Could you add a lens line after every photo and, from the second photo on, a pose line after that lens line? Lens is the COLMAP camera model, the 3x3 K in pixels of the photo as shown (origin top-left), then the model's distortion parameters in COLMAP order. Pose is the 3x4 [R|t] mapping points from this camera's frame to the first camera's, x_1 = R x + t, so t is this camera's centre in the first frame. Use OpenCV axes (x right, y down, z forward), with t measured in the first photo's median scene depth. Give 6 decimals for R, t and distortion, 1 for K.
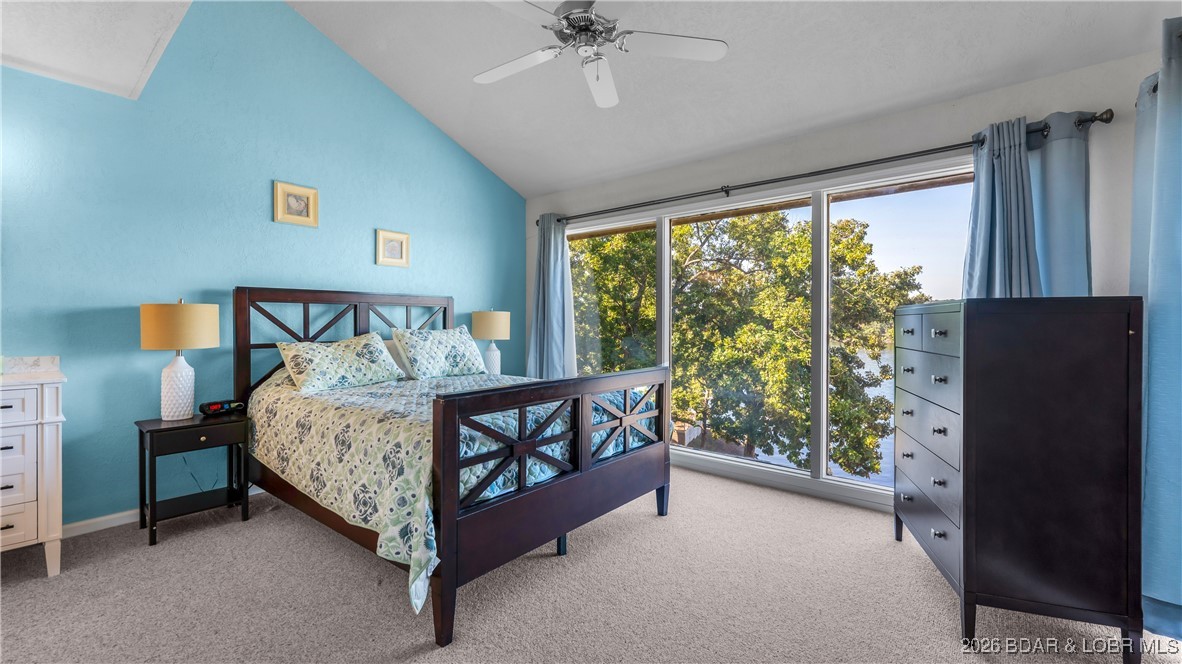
lens RADIAL K [[492.9, 0, 582.2], [0, 492.9, 325.6], [0, 0, 1]] dist [-0.003120, -0.000101]
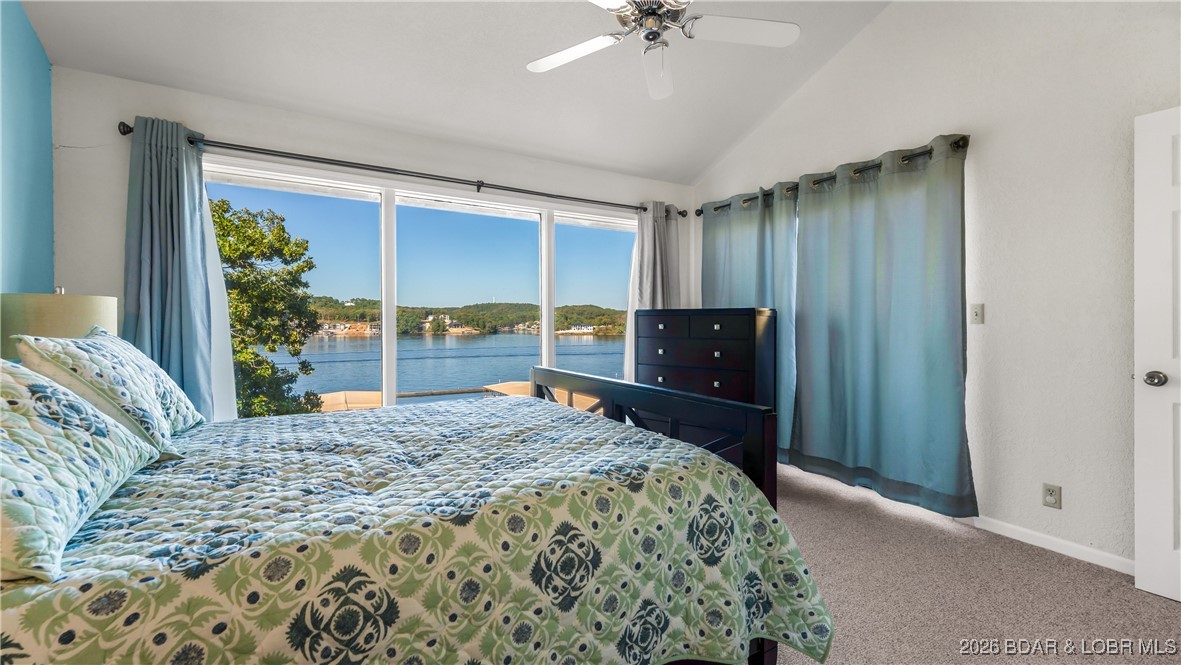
lens RADIAL K [[480.5, 0, 588.1], [0, 480.5, 327.5], [0, 0, 1]] dist [-0.001443, -0.001323]
pose [[0.356699, -0.011037, 0.934154, -0.575889], [-0.000328, 0.999929, 0.011939, 0.000095], [-0.934219, -0.004565, 0.356670, 0.495371]]
